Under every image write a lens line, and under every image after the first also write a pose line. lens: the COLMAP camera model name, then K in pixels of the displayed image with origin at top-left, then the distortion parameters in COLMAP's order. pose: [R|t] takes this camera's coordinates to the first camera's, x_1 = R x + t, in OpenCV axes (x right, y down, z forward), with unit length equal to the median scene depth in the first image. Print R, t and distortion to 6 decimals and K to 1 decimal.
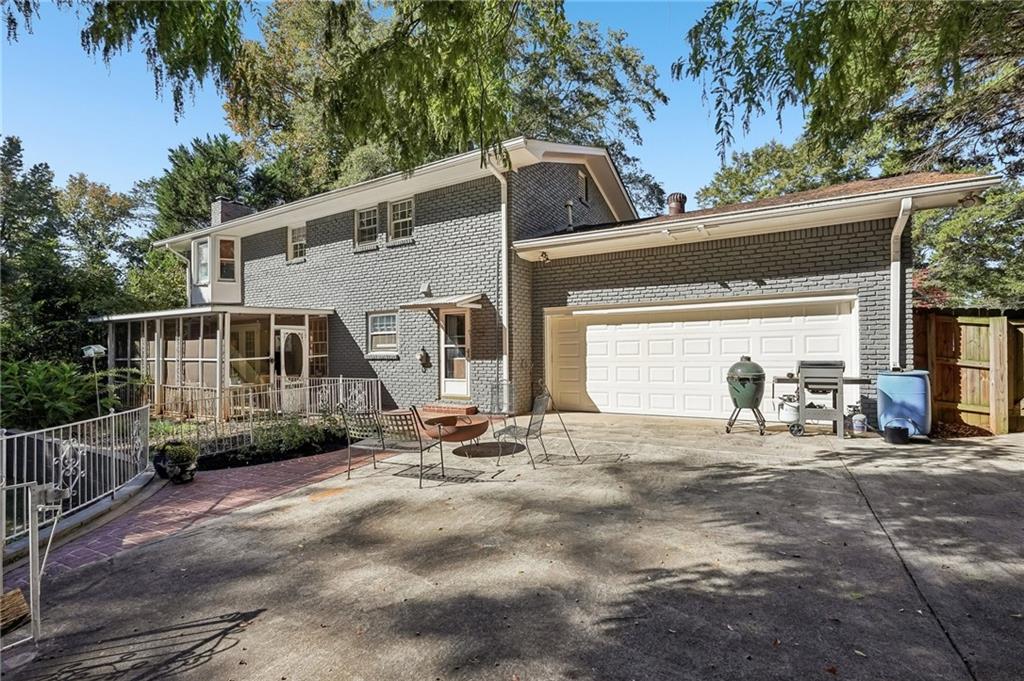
lens RADIAL K [[457.4, 0, 516.9], [0, 457.4, 347.3], [0, 0, 1]] dist [-0.012140, 0.007041]
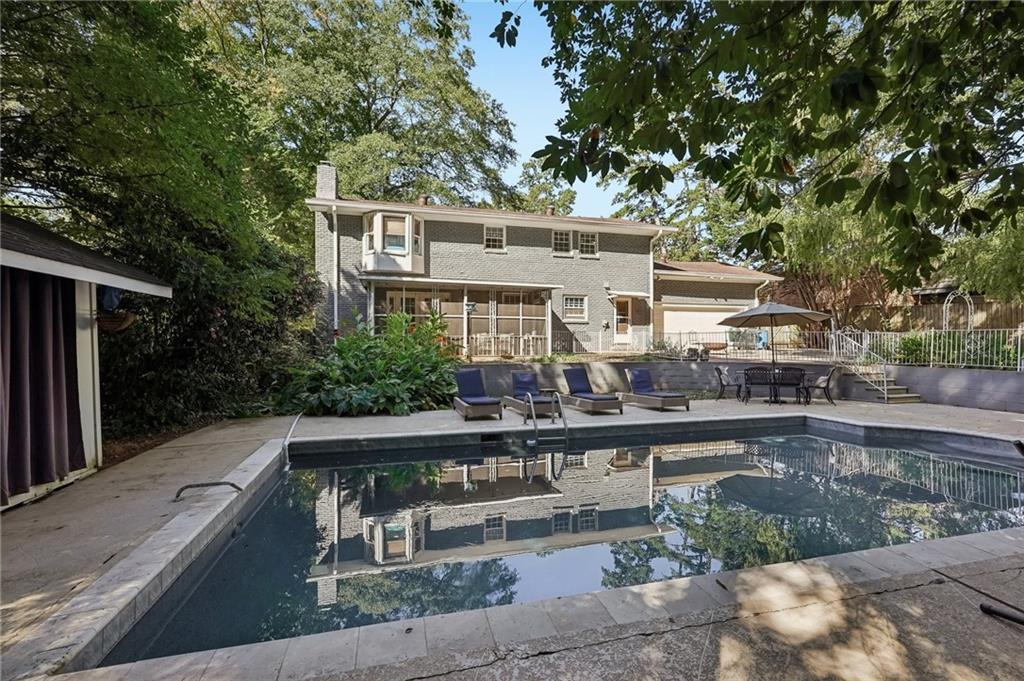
lens RADIAL K [[457.4, 0, 510.6], [0, 457.4, 348.9], [0, 0, 1]] dist [-0.012140, 0.007041]
pose [[0.691518, 0.007548, 0.722320, -1.708279], [-0.010555, 0.999944, -0.000344, 0.124773], [-0.722282, -0.007386, 0.691559, 0.002682]]
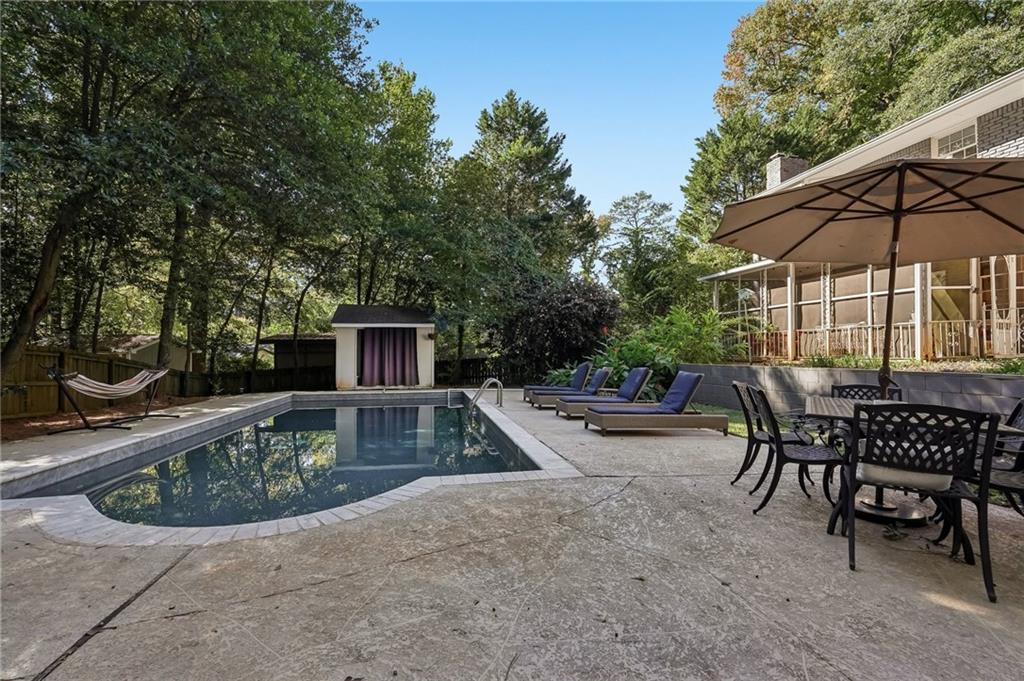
lens RADIAL K [[457.4, 0, 509.4], [0, 457.4, 342.0], [0, 0, 1]] dist [-0.012140, 0.007041]
pose [[0.653360, -0.005931, -0.757024, -0.462707], [0.000965, 0.999975, -0.007001, 0.119519], [0.757047, 0.003843, 0.653350, -0.100925]]
